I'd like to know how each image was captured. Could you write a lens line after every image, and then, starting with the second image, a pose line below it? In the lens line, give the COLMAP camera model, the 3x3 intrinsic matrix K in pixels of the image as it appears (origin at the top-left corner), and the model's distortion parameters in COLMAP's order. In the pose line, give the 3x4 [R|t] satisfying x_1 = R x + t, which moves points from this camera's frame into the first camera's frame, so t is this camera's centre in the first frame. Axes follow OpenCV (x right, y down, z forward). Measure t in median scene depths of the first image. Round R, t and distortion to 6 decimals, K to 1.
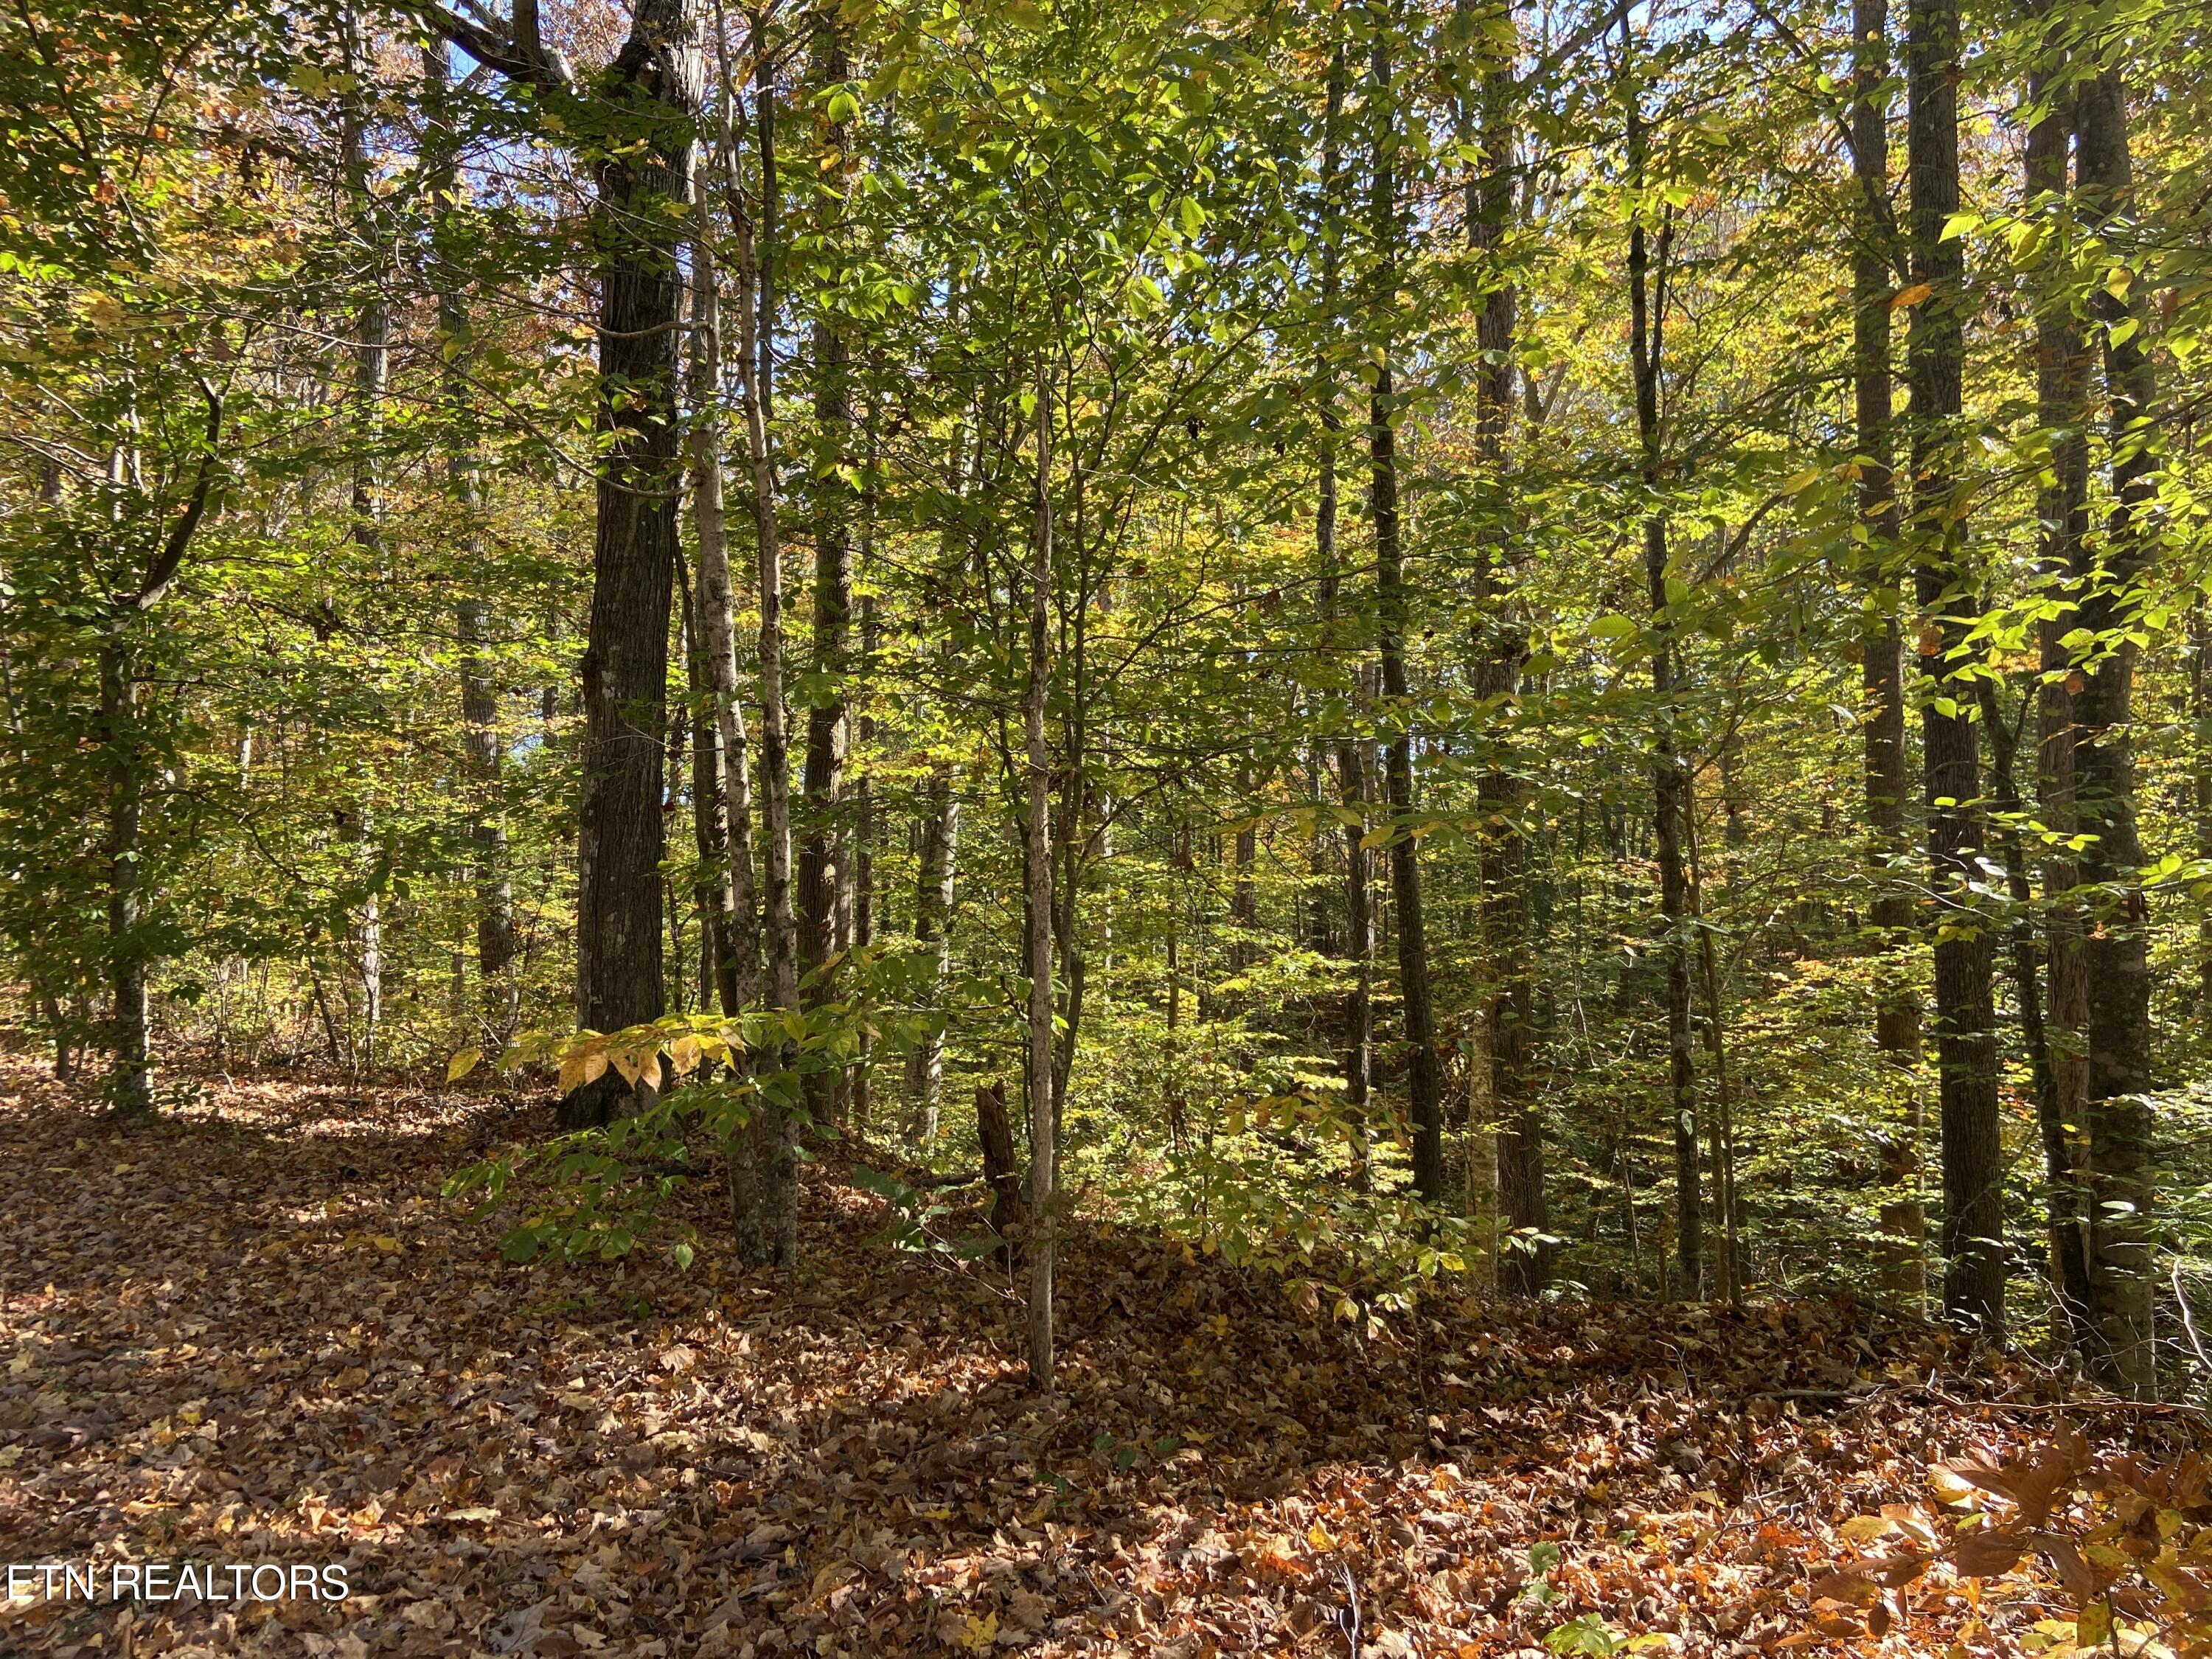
lens RADIAL K [[1650.5, 0, 1098.3], [0, 1650.5, 805.7], [0, 0, 1]] dist [0.124591, -0.159278]
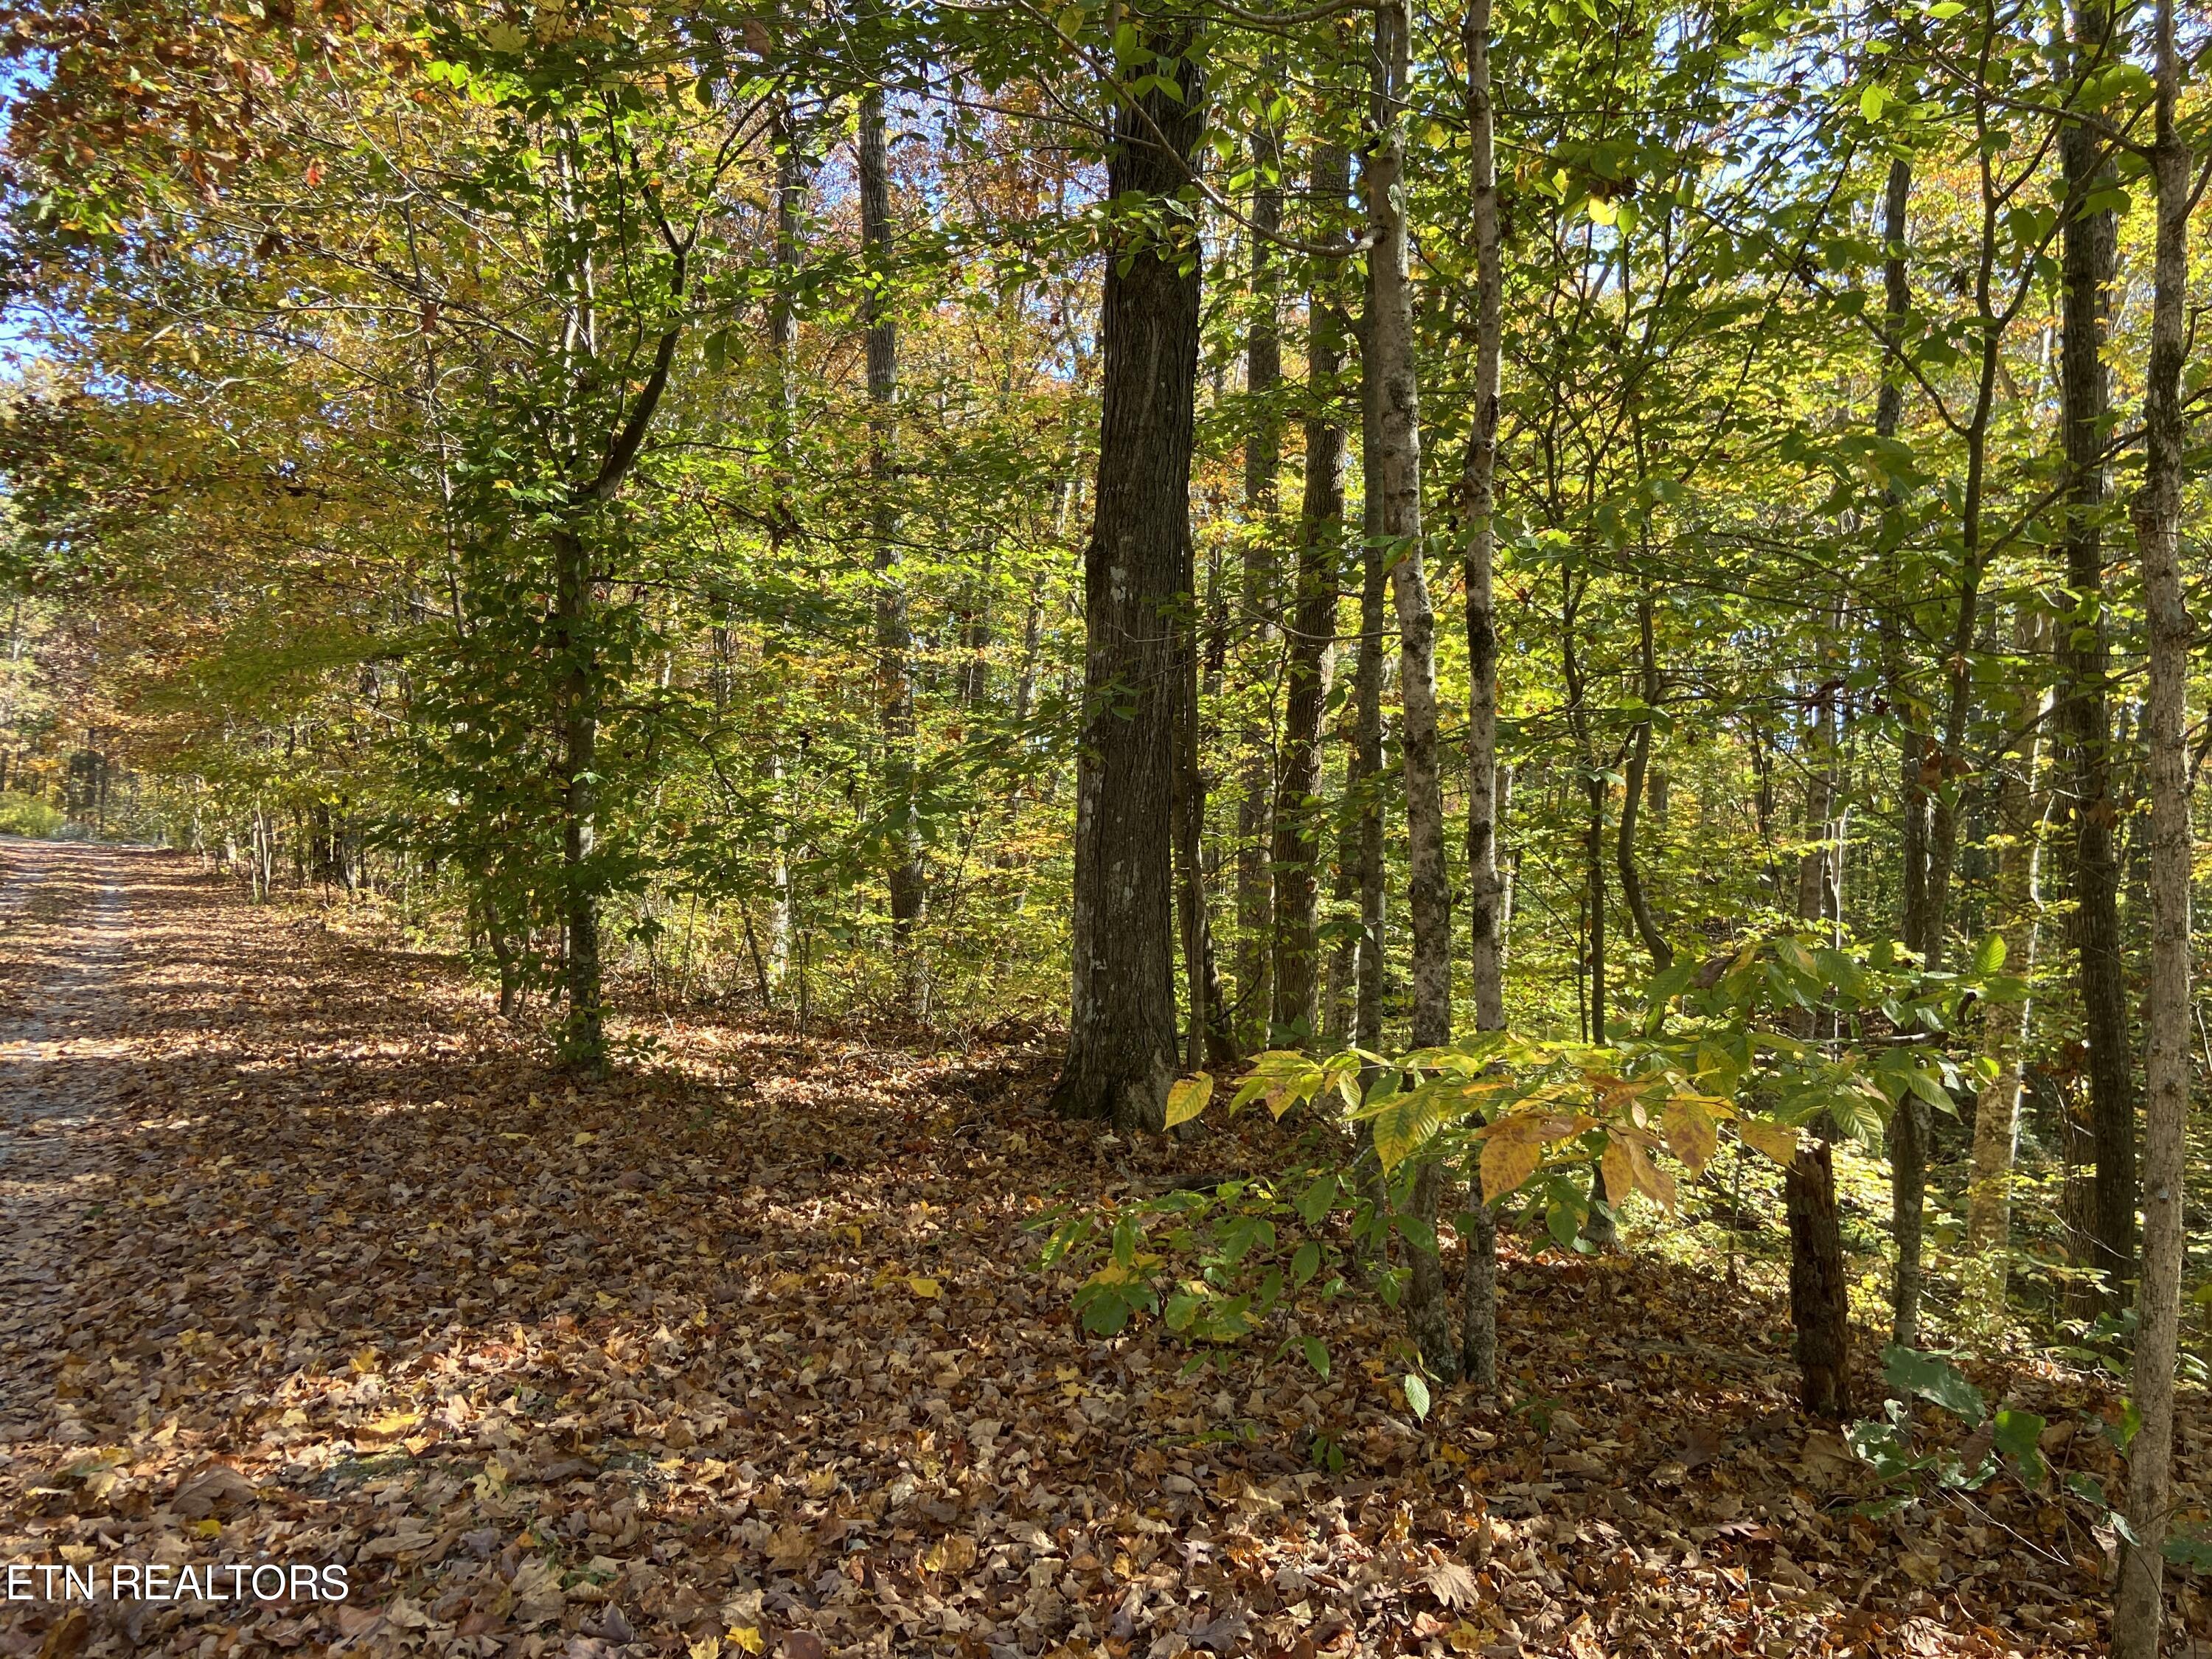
lens RADIAL K [[1581.4, 0, 1106.0], [0, 1581.4, 829.5], [0, 0, 1]] dist [0.092066, -0.002072]
pose [[0.983486, 0.029422, -0.178578, -0.145697], [-0.022591, 0.998938, 0.040166, 0.016025], [0.179570, -0.035468, 0.983106, 0.210049]]
